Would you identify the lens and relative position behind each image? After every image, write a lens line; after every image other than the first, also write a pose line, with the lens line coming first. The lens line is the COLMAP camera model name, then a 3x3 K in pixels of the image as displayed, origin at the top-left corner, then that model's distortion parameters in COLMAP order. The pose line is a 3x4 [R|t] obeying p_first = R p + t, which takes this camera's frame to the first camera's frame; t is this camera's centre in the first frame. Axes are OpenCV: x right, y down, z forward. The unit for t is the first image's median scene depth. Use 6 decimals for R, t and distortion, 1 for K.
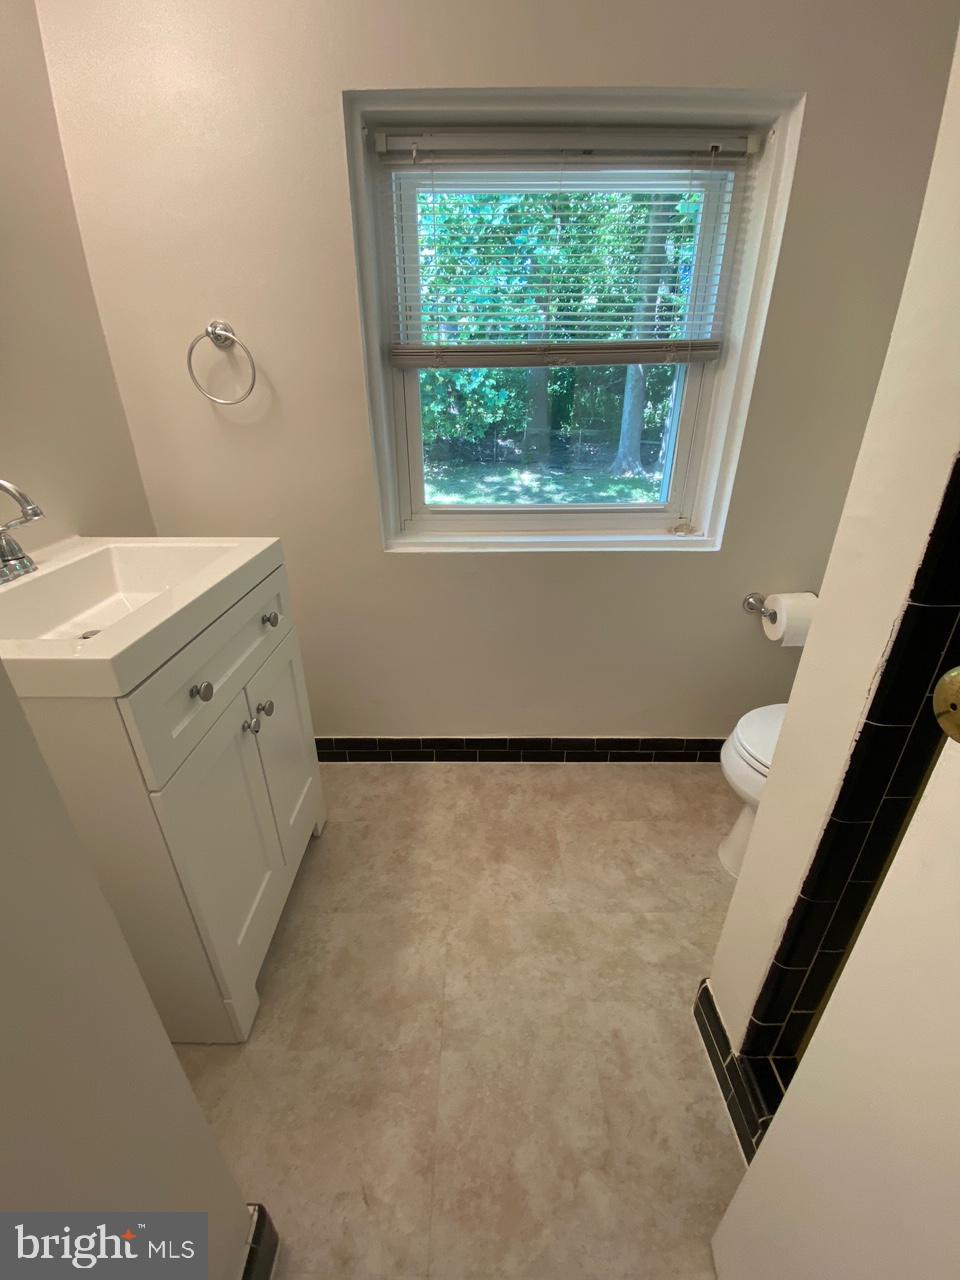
lens RADIAL K [[534.9, 0, 477.5], [0, 534.9, 644.3], [0, 0, 1]] dist [0.000861, -0.000706]
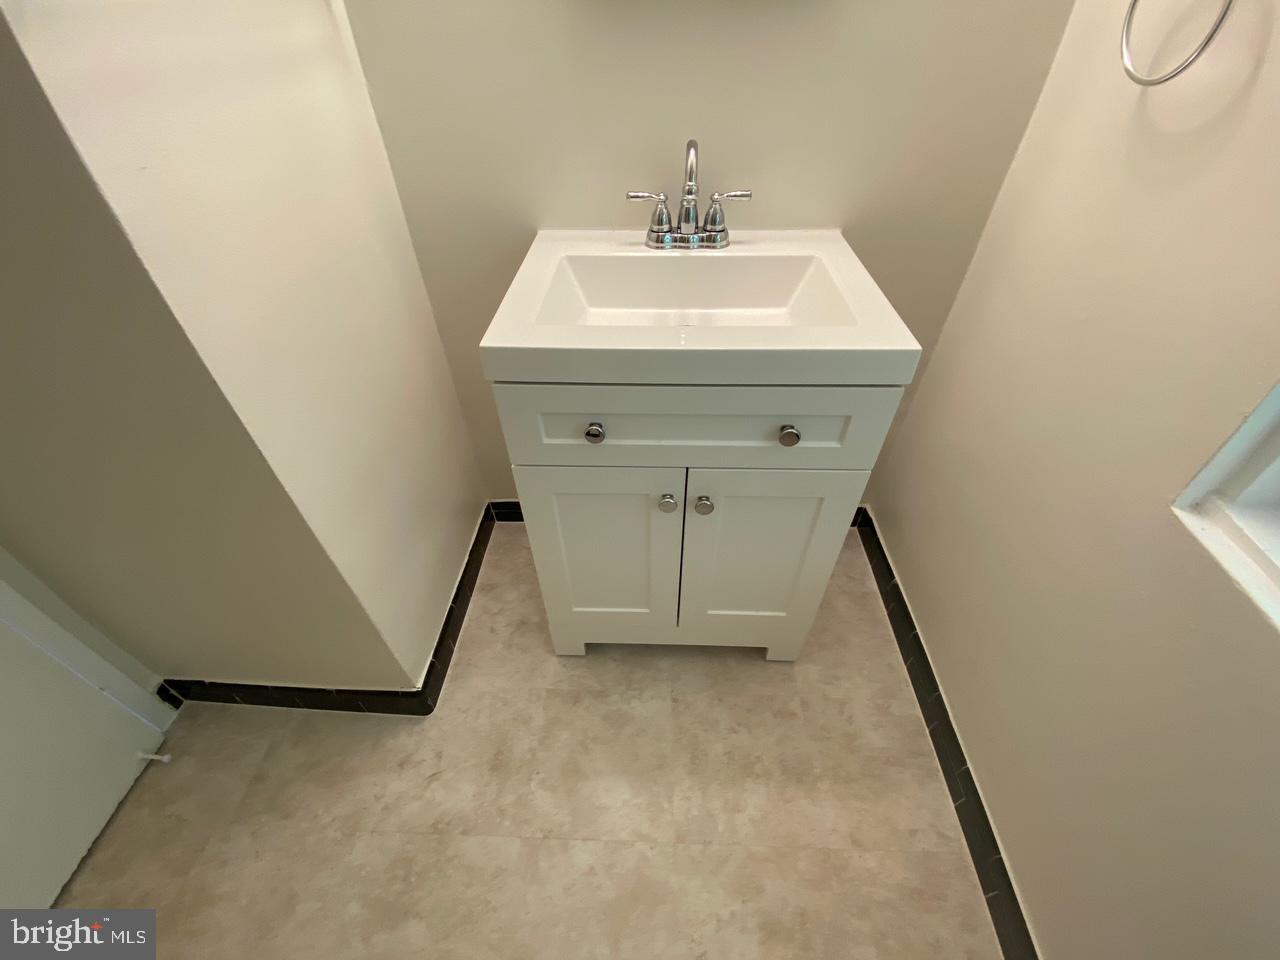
lens RADIAL K [[534.9, 0, 640.4], [0, 534.9, 476.3], [0, 0, 1]] dist [0.000861, -0.000706]
pose [[-0.031395, 0.688846, -0.724228, 0.156670], [-0.425955, 0.646271, 0.633163, -0.350533], [0.904199, 0.328367, 0.273128, 0.594754]]
